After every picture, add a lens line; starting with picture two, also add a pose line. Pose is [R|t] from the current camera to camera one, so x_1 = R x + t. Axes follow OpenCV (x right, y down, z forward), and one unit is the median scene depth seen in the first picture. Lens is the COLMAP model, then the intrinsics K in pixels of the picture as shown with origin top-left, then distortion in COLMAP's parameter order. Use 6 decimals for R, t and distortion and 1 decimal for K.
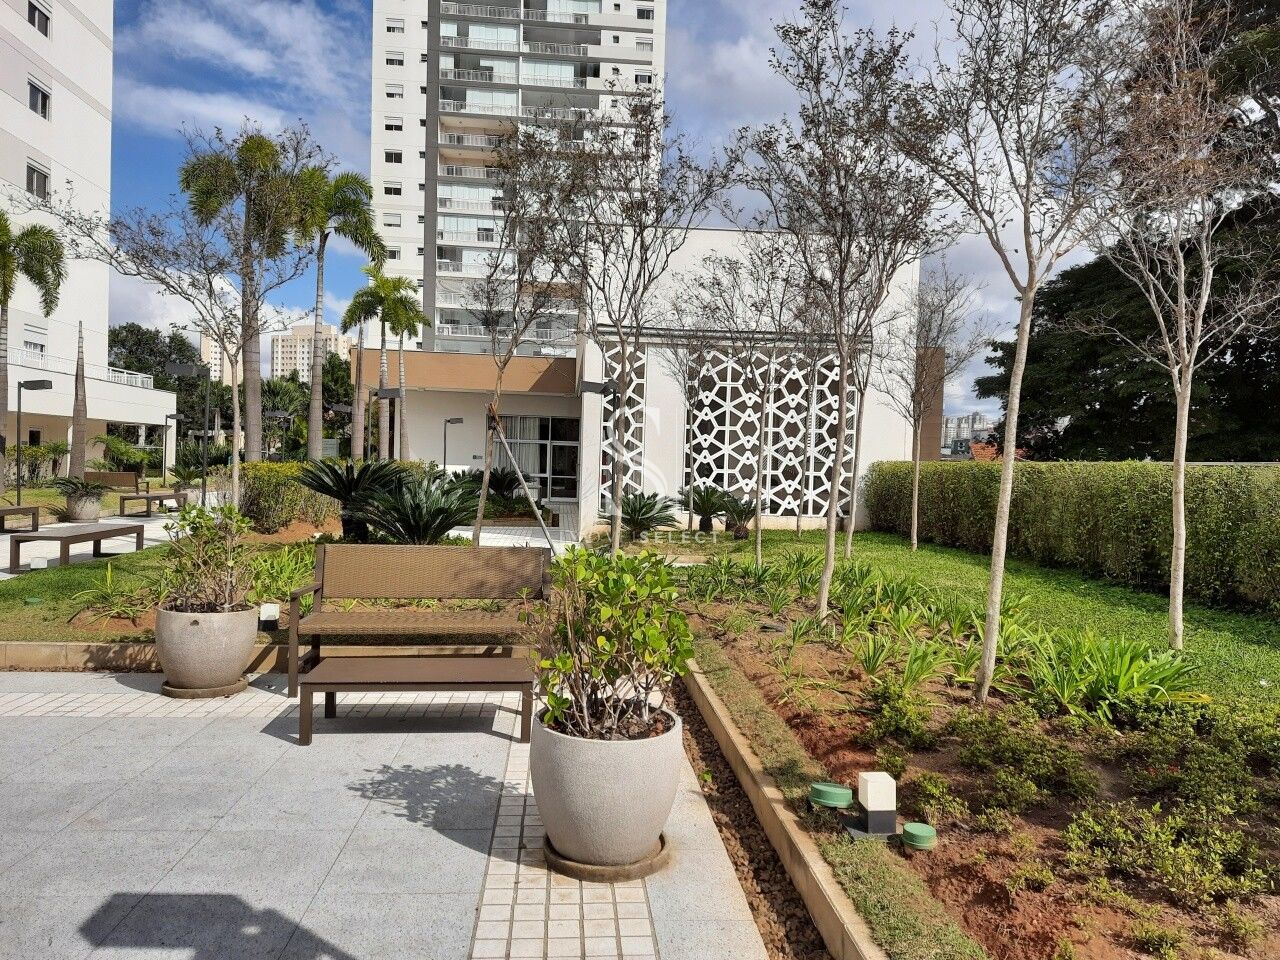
lens RADIAL K [[904.9, 0, 640.0], [0, 904.9, 480.0], [0, 0, 1]] dist [0.104452, -0.107598]
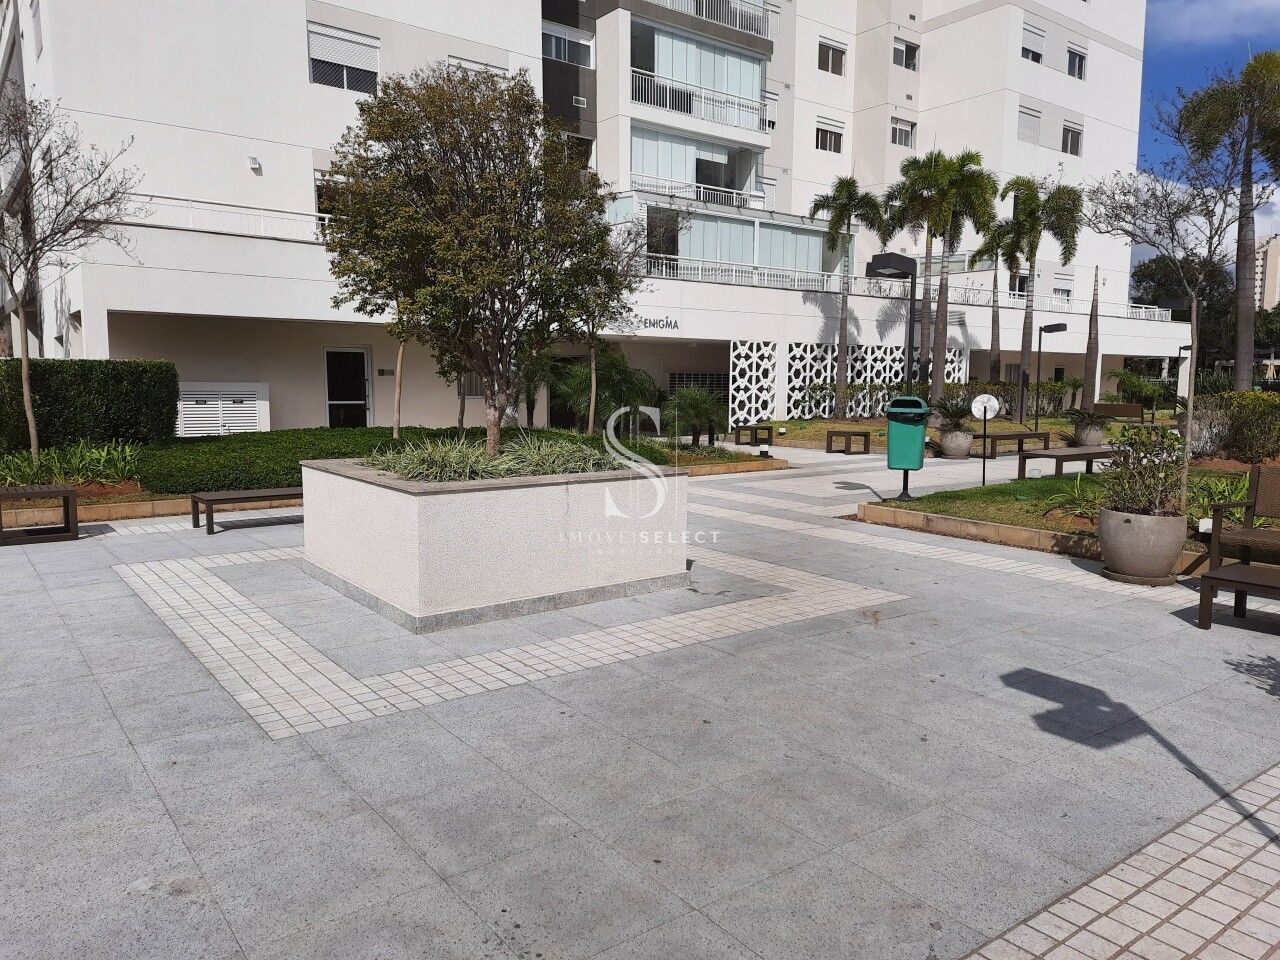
lens RADIAL K [[904.9, 0, 640.0], [0, 904.9, 480.0], [0, 0, 1]] dist [0.104452, -0.107598]
pose [[0.530743, 0.068213, -0.844783, 0.159694], [-0.007932, 0.997112, 0.075530, 0.011262], [0.847496, -0.033386, 0.529751, -0.149415]]
